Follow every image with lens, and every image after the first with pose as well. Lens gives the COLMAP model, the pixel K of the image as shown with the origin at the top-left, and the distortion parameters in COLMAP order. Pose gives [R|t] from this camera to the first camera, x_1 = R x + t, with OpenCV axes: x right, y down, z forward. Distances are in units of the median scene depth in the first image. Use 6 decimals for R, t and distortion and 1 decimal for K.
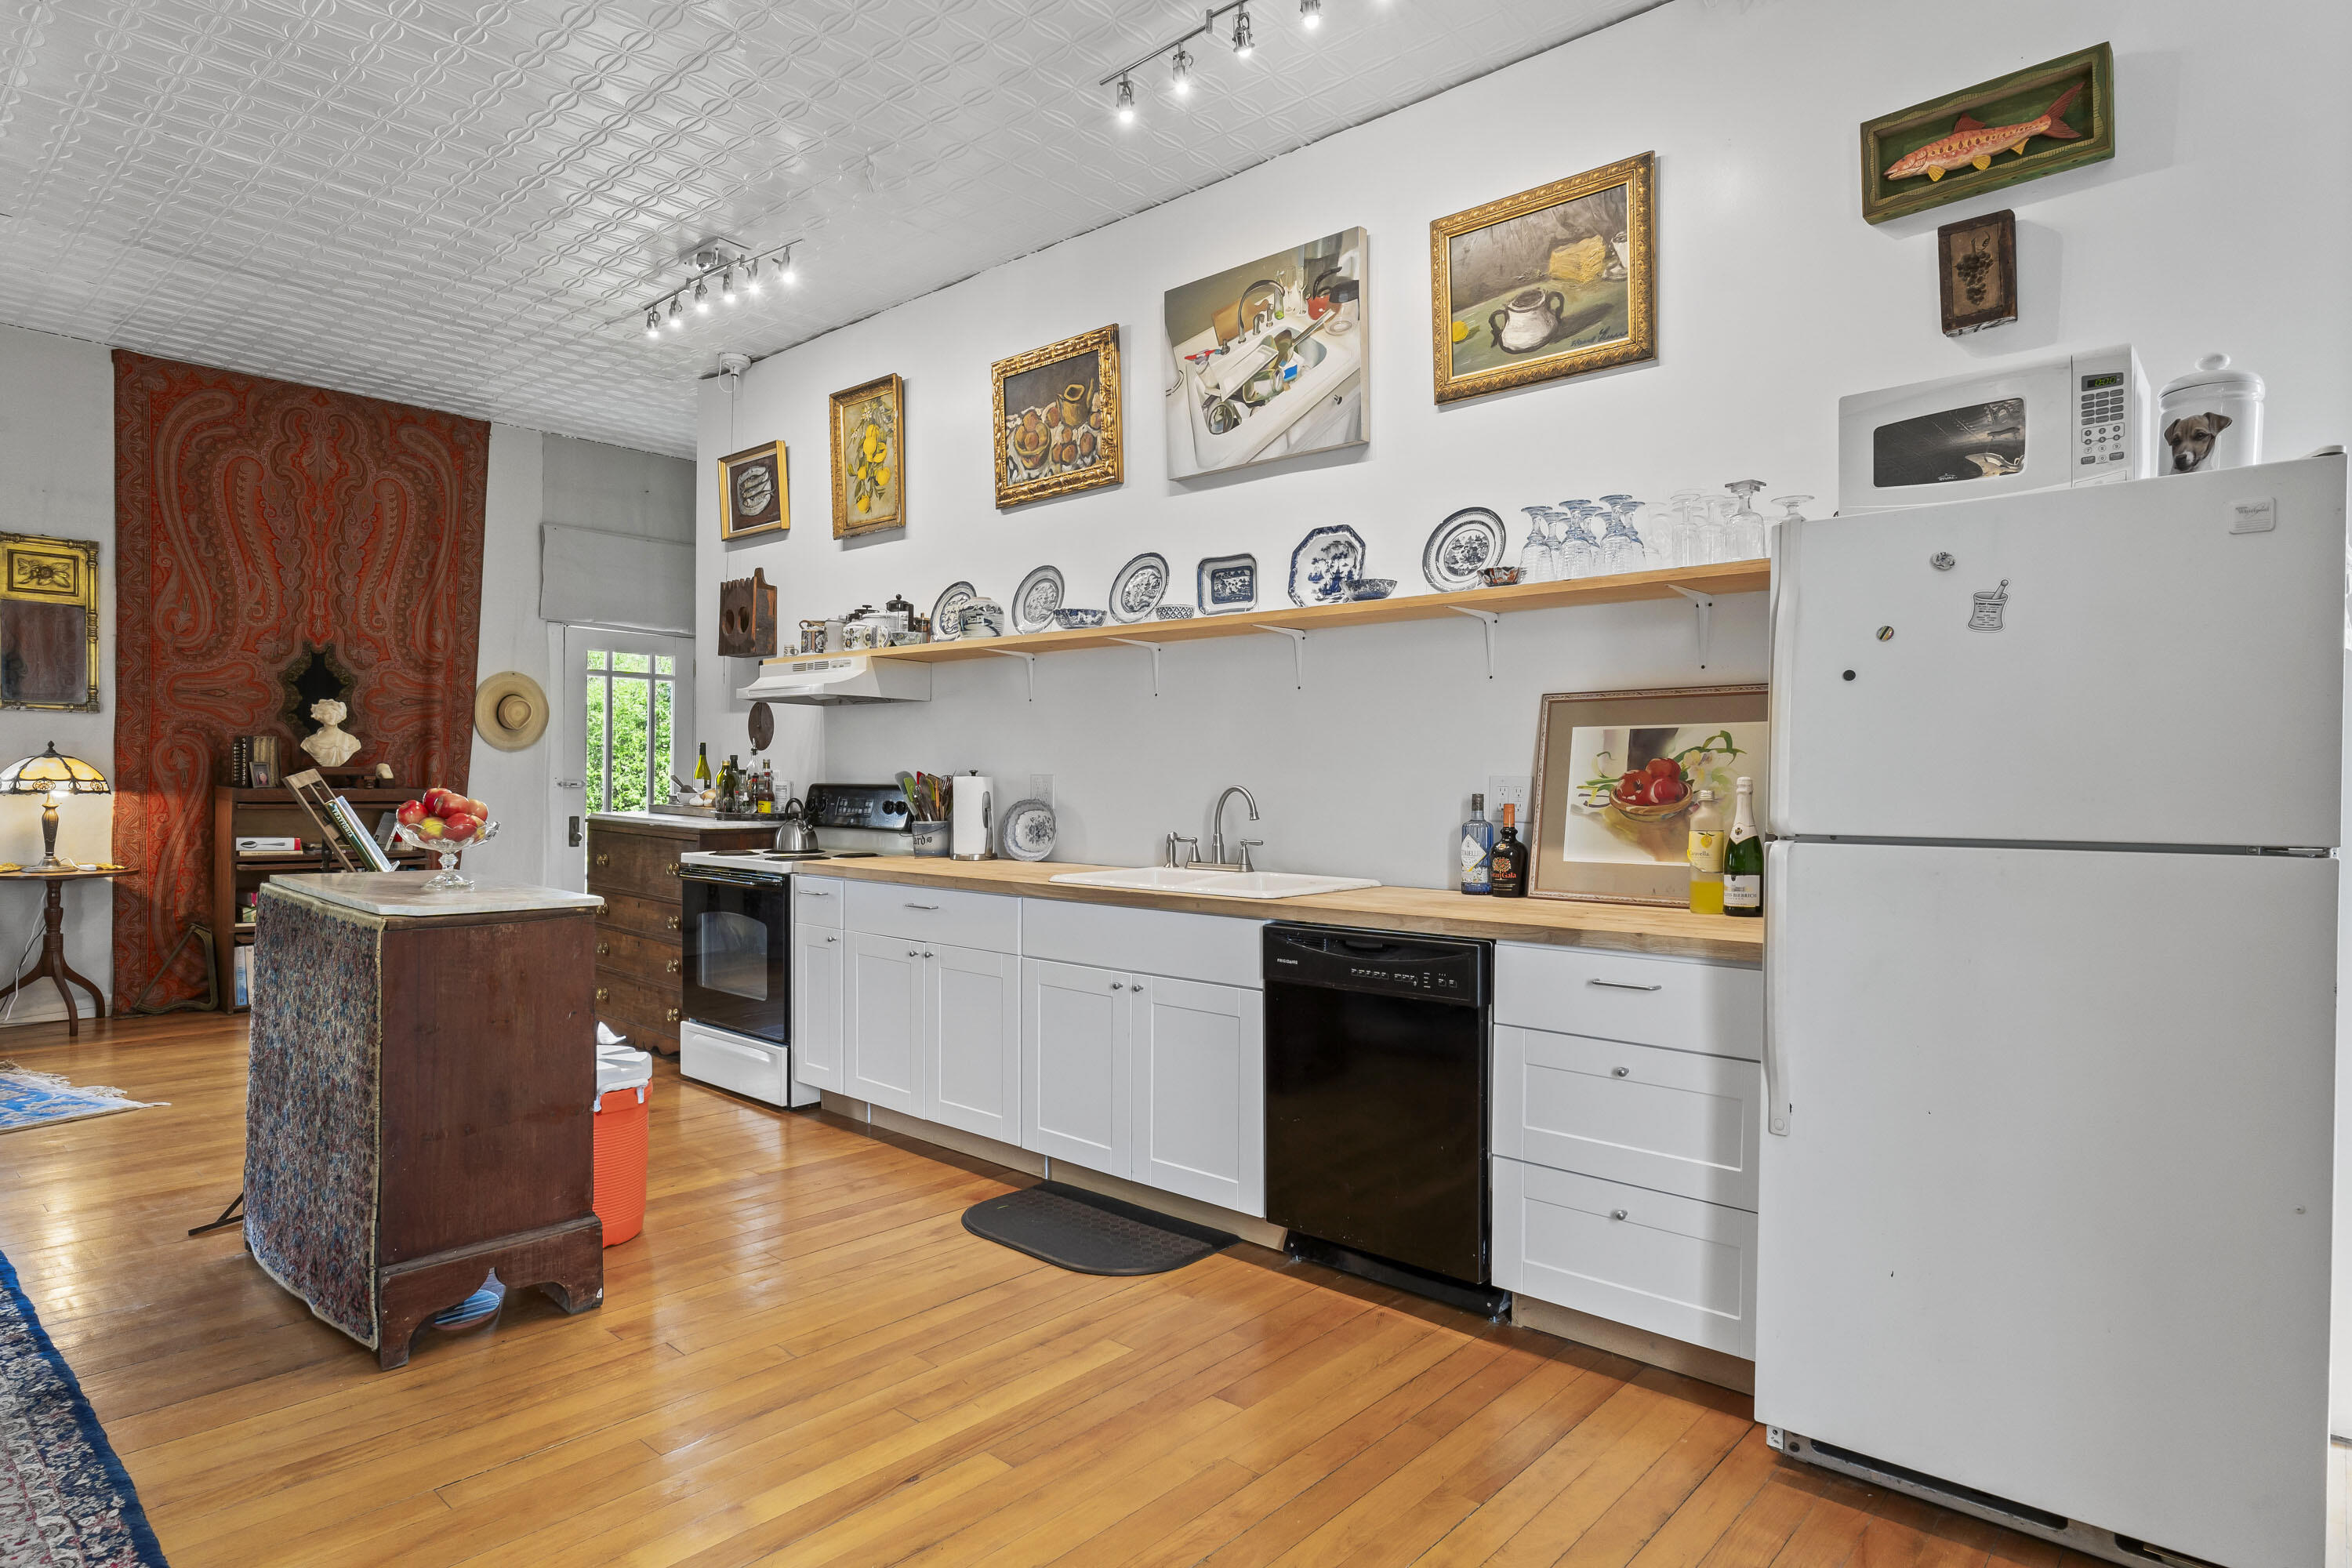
lens RADIAL K [[1296.4, 0, 1167.2], [0, 1296.4, 803.7], [0, 0, 1]] dist [-0.003601, -0.000210]
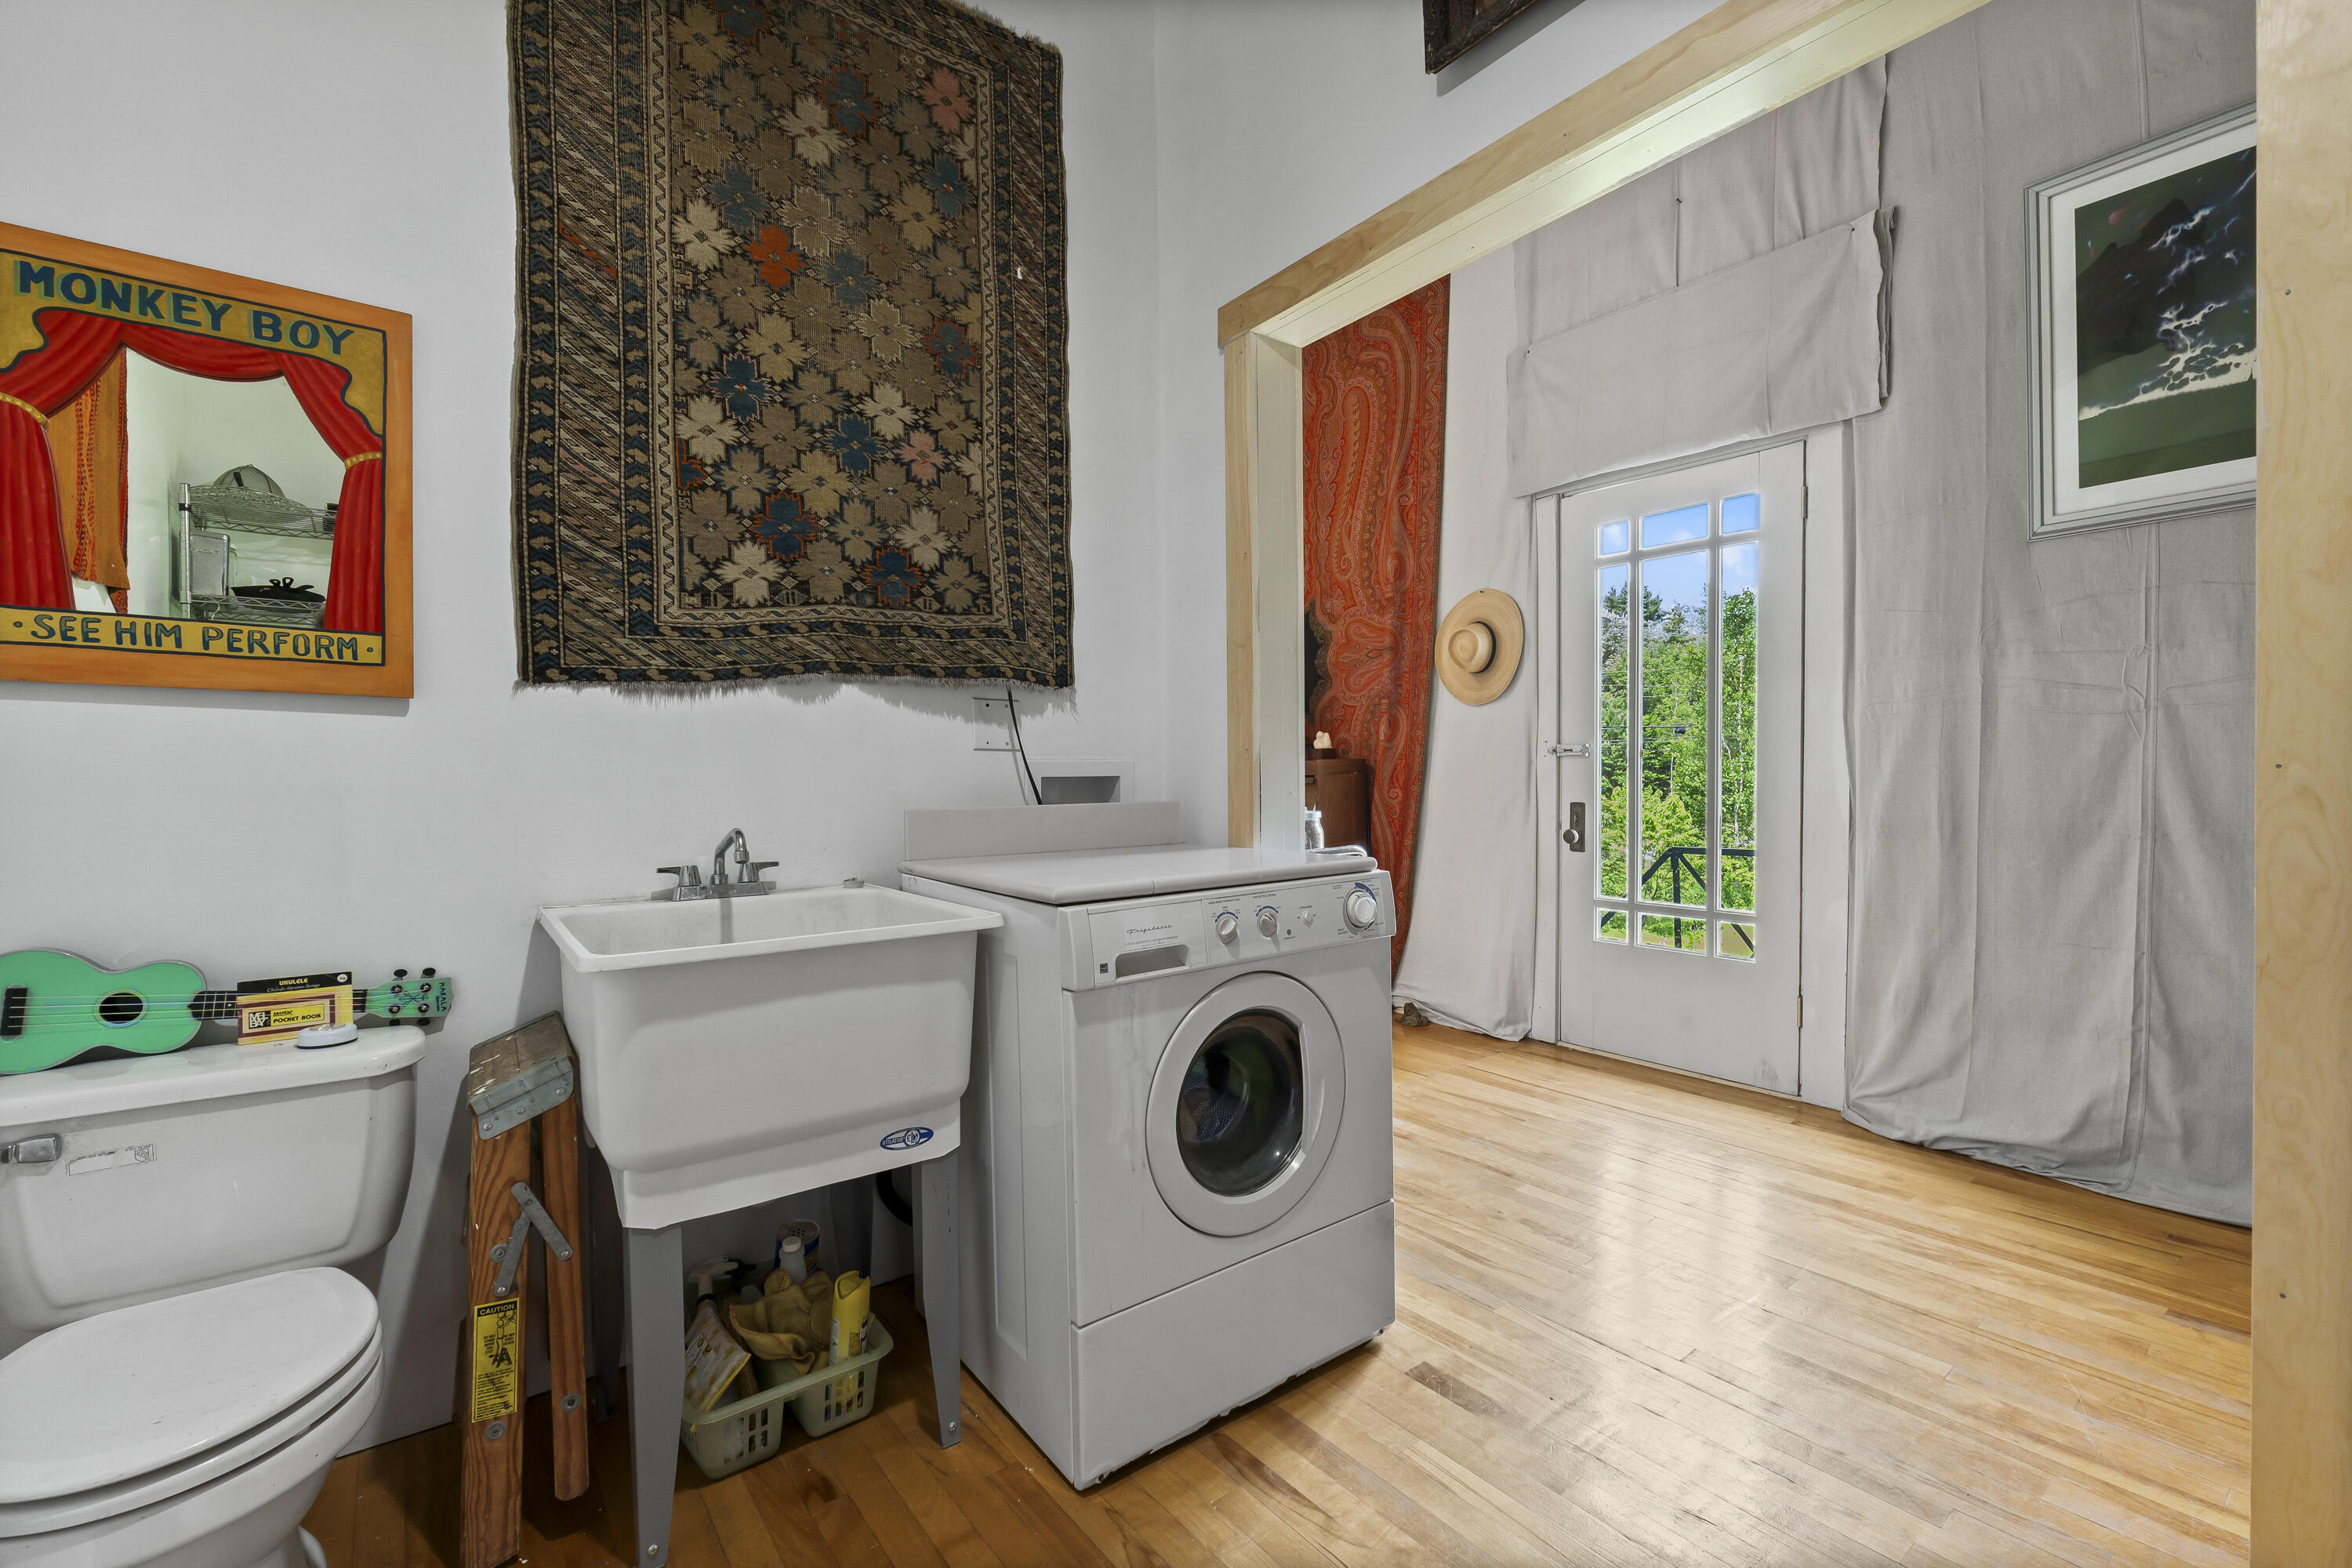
lens RADIAL K [[988.0, 0, 1181.3], [0, 988.0, 791.7], [0, 0, 1]] dist [-0.009270, 0.000358]
pose [[-0.173285, 0.007509, -0.984843, 0.075425], [-0.013897, 0.999853, 0.010068, 0.005577], [0.984774, 0.015431, -0.173155, 1.739400]]
